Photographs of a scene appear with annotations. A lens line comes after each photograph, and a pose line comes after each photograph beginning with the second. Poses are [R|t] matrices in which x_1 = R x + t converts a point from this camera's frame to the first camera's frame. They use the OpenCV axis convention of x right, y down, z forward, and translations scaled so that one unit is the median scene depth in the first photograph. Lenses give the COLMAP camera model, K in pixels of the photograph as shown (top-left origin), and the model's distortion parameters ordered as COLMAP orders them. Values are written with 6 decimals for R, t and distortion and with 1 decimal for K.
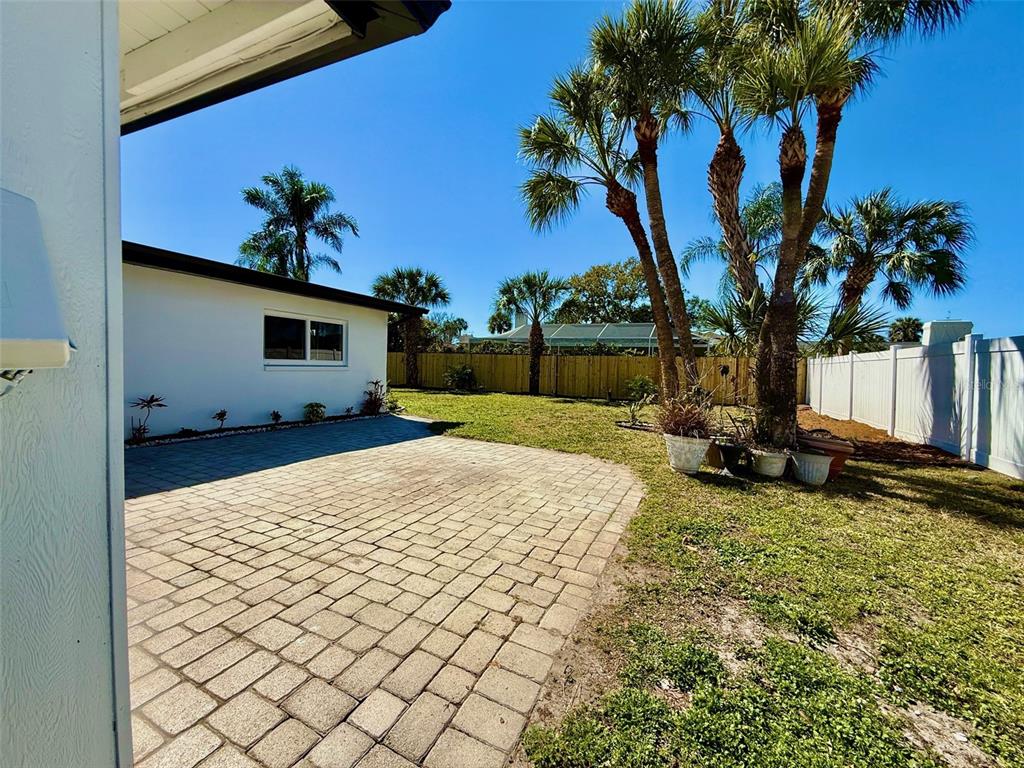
lens RADIAL K [[403.5, 0, 512.0], [0, 403.5, 384.0], [0, 0, 1]] dist [0.001044, 0.000021]
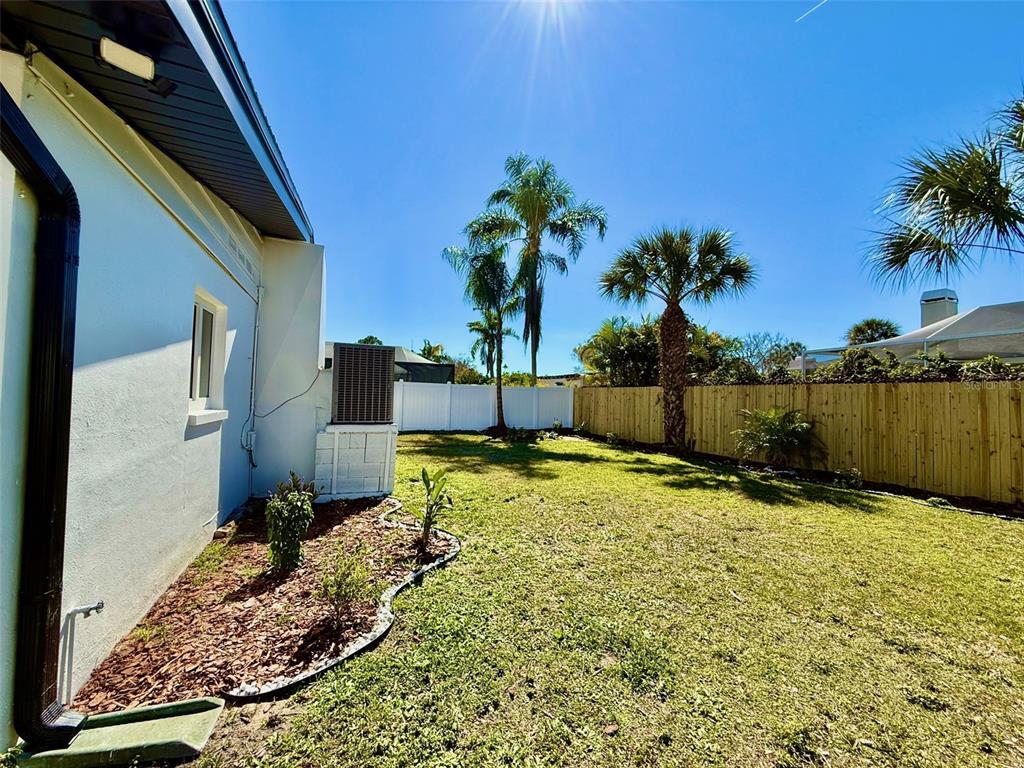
lens RADIAL K [[403.5, 0, 512.0], [0, 403.5, 384.0], [0, 0, 1]] dist [0.001044, 0.000021]
pose [[0.734368, -0.035504, -0.677822, -0.041153], [-0.031760, 0.995740, -0.086567, -0.027825], [0.678008, 0.085100, 0.730112, 0.469058]]
